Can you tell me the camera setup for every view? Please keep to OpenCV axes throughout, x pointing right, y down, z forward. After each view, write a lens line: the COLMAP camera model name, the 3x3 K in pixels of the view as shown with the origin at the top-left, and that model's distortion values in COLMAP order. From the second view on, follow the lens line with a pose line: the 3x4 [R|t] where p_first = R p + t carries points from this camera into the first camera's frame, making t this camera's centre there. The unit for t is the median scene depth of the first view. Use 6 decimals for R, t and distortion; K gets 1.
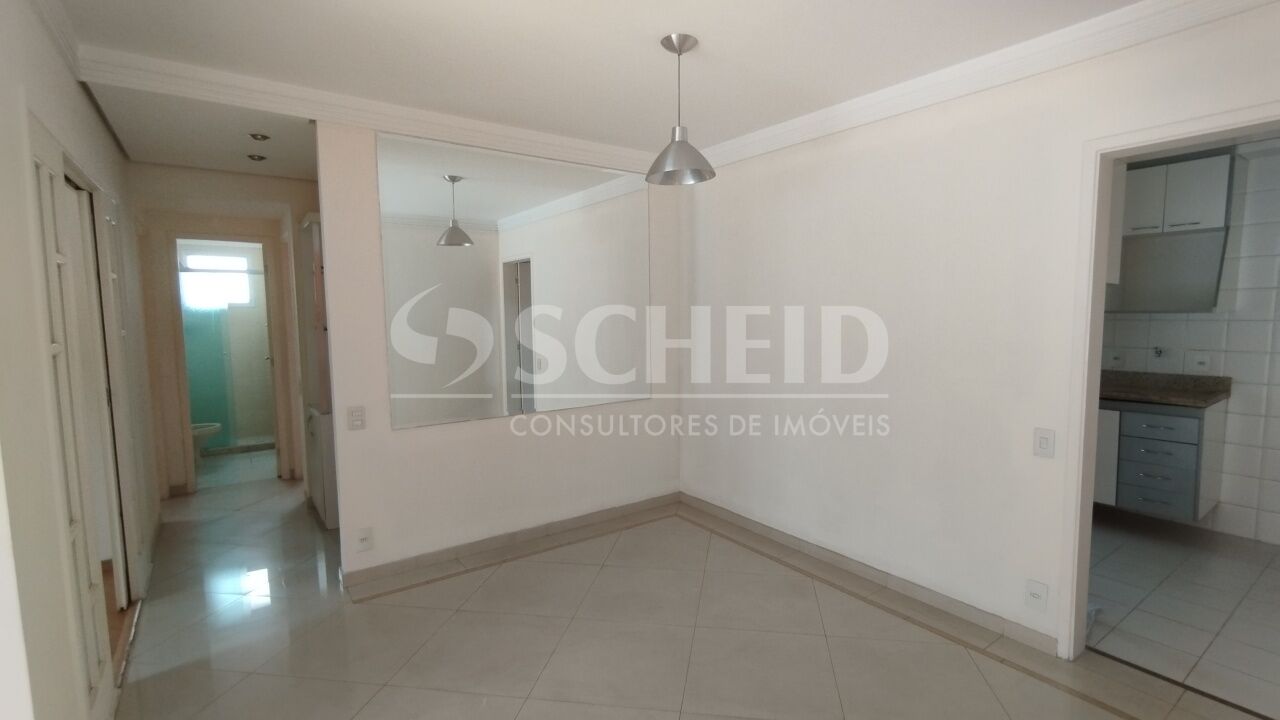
lens RADIAL K [[583.8, 0, 629.3], [0, 583.8, 363.2], [0, 0, 1]] dist [0.010209, -0.003211]
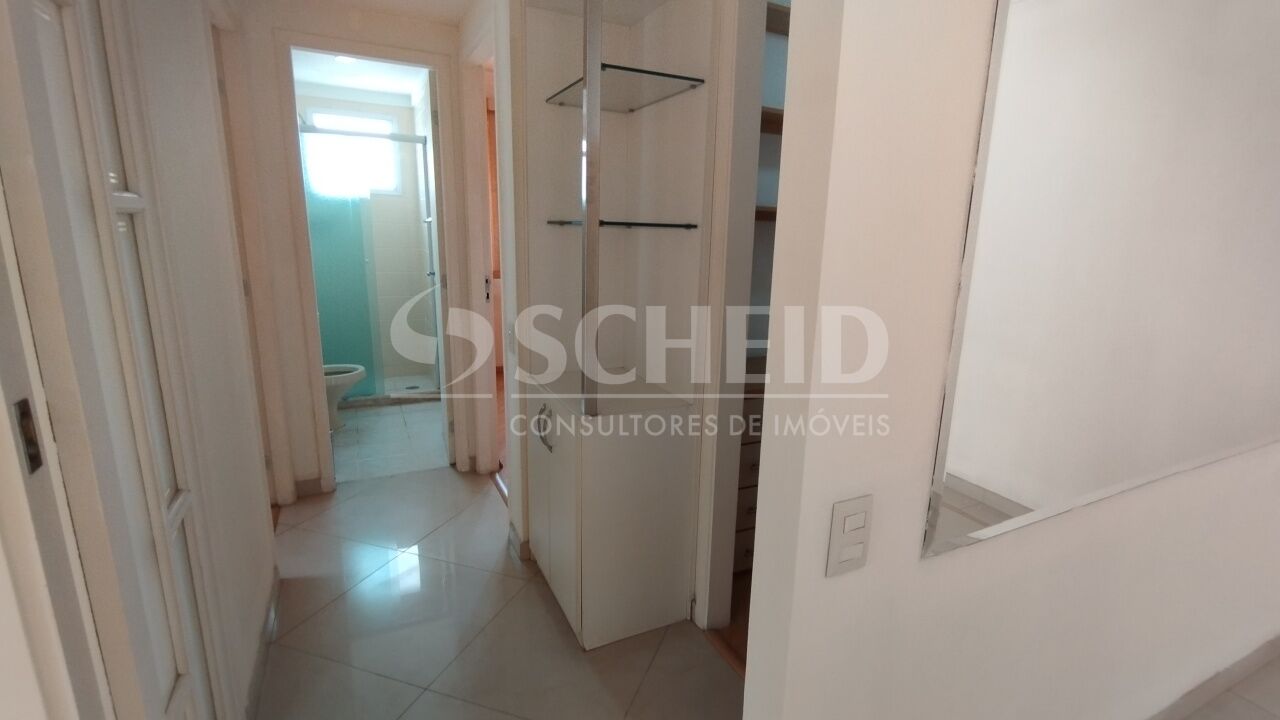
lens RADIAL K [[583.8, 0, 649.5], [0, 583.8, 356.1], [0, 0, 1]] dist [0.010209, -0.003211]
pose [[0.989392, 0.061848, -0.131444, -0.295551], [-0.044828, 0.990669, 0.128709, -0.015182], [0.138178, -0.121451, 0.982933, 0.399668]]
